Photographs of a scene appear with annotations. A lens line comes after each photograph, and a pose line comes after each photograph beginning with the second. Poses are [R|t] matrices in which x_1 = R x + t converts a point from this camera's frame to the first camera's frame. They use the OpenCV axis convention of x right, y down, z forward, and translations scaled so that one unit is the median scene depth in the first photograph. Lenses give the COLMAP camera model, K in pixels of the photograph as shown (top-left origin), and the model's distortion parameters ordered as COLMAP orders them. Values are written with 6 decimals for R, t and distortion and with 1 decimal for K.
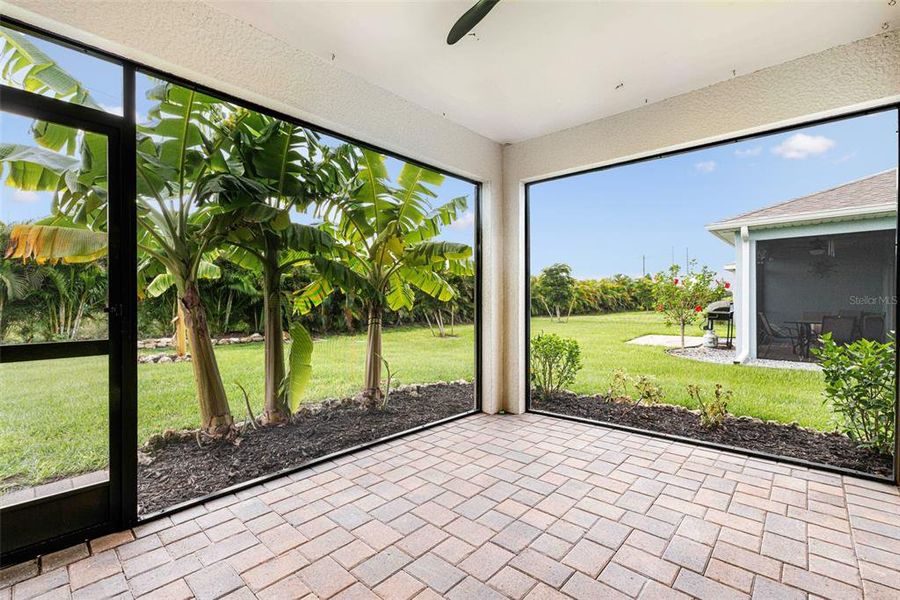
lens RADIAL K [[400.2, 0, 450.0], [0, 400.2, 300.0], [0, 0, 1]] dist [-0.000493, 0.000033]
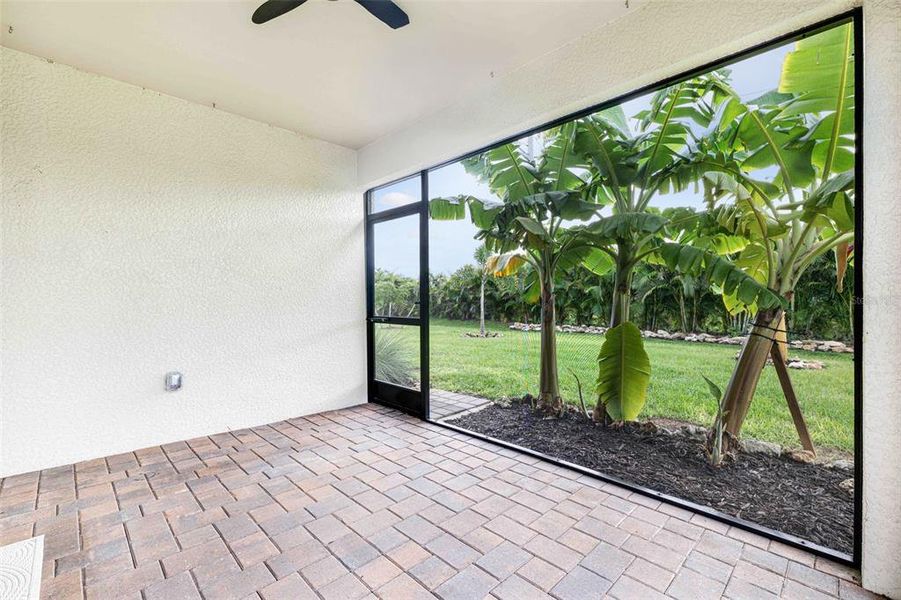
lens RADIAL K [[400.7, 0, 450.5], [0, 400.7, 300.0], [0, 0, 1]] dist [-0.000493, 0.000033]
pose [[-0.065548, 0.006383, -0.997829, 0.884053], [0.001751, 0.999979, 0.006282, -0.001117], [0.997848, -0.001335, -0.065558, 1.052691]]
